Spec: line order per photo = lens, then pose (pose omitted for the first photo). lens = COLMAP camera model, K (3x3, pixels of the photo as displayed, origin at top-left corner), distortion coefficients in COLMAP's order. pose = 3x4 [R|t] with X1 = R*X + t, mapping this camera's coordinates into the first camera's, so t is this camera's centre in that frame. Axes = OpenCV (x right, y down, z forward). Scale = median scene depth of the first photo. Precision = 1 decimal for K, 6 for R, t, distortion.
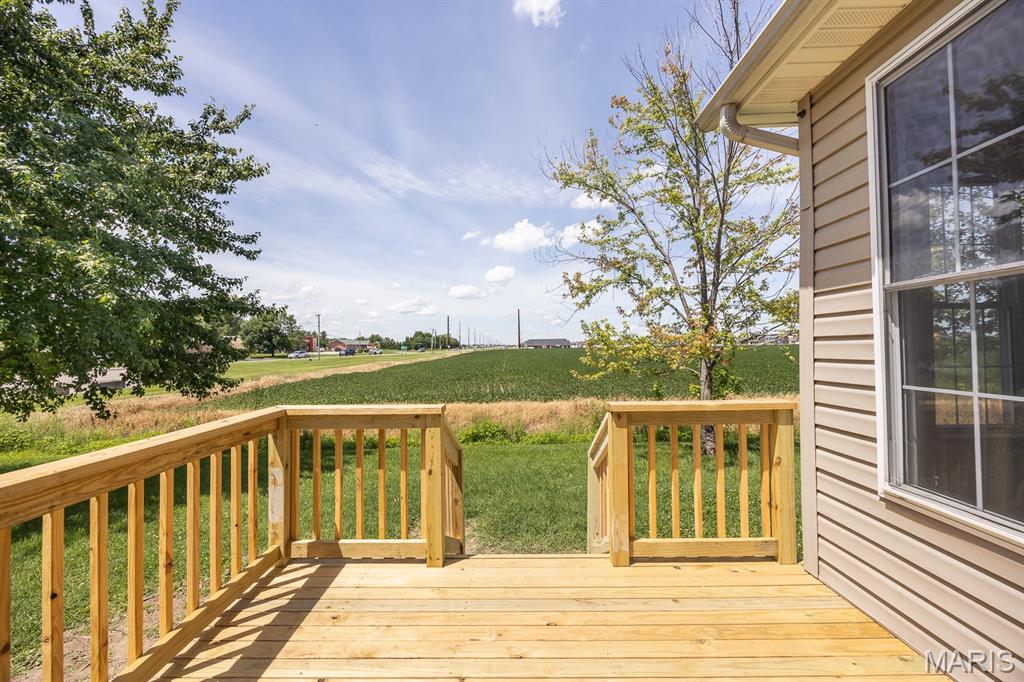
lens RADIAL K [[403.7, 0, 512.0], [0, 403.7, 341.0], [0, 0, 1]] dist [-0.000034, 0.000103]
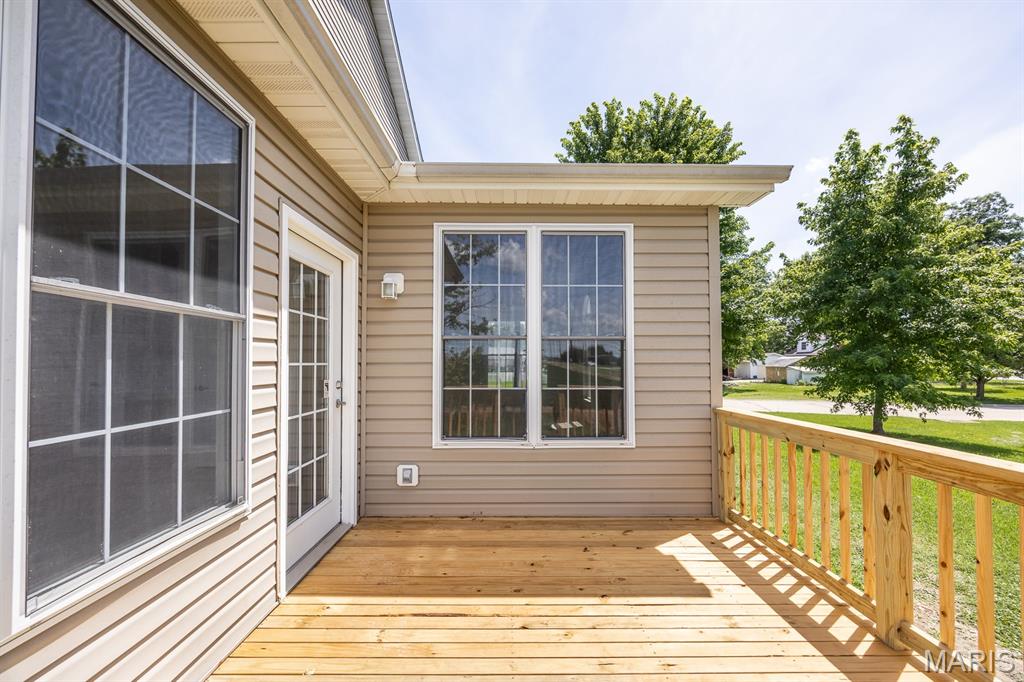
lens RADIAL K [[389.4, 0, 513.2], [0, 389.4, 345.2], [0, 0, 1]] dist [-0.001171, -0.000258]
pose [[-0.999835, 0.011463, -0.014082, 0.234624], [0.012345, 0.997859, -0.064227, -0.014253], [0.013316, -0.064391, -0.997836, 2.190157]]
